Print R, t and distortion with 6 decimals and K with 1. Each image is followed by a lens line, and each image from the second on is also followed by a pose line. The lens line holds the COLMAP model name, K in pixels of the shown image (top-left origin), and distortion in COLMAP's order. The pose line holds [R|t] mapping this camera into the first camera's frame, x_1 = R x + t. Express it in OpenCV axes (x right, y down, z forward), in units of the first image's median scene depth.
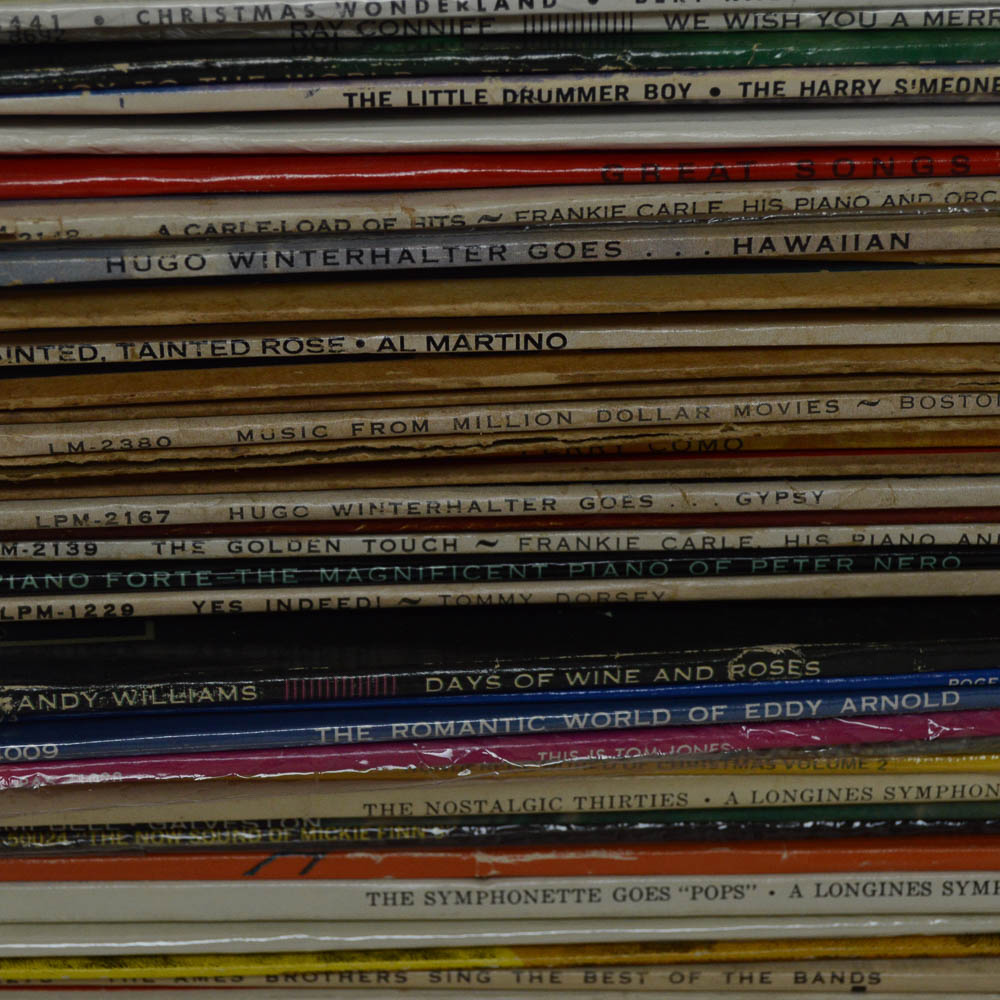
lens RADIAL K [[3368.6, 0, 504.0], [0, 3368.6, 505.6], [0, 0, 1]] dist [-0.021687, 0.000000]
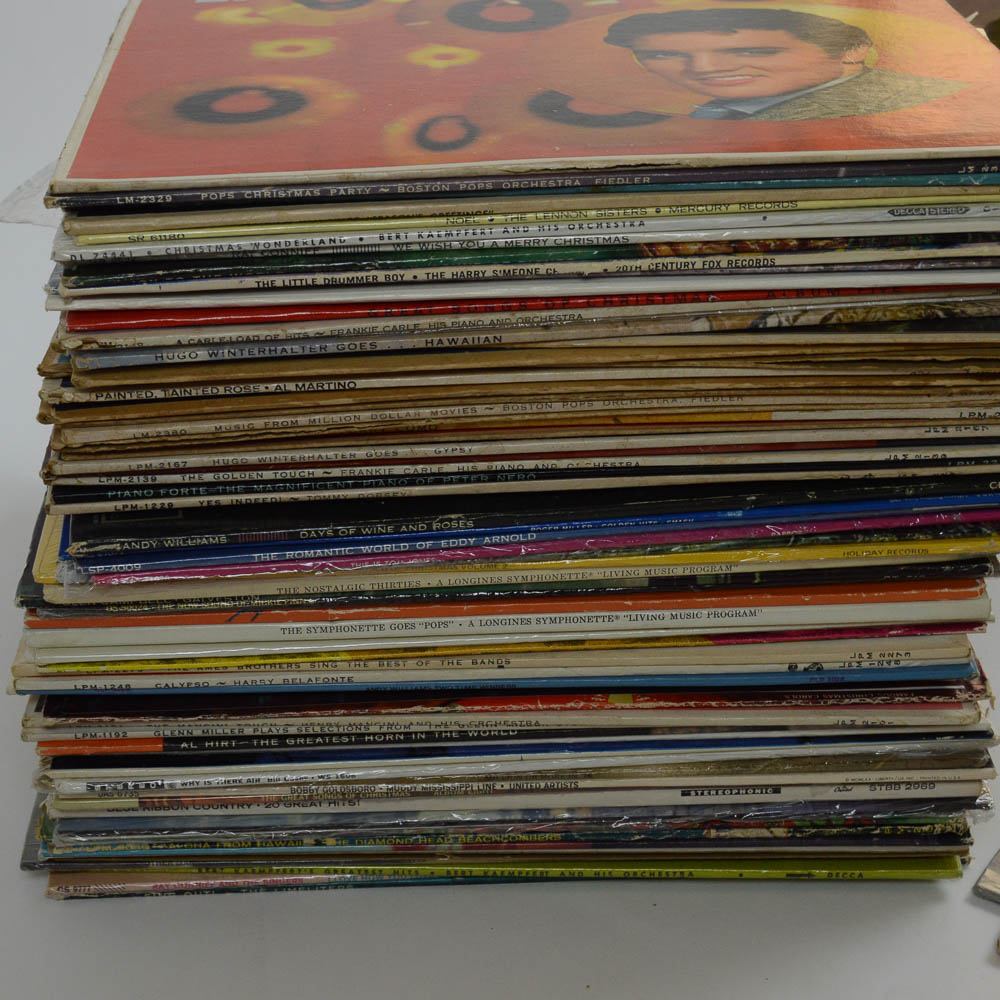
lens RADIAL K [[2137.0, 0, 502.2], [0, 2137.0, 499.6], [0, 0, 1]] dist [-0.058543, 0.000000]
pose [[0.999588, -0.021383, 0.019130, 0.086731], [0.020898, 0.999464, 0.025184, -0.004727], [-0.019658, -0.024774, 0.999500, -0.457614]]
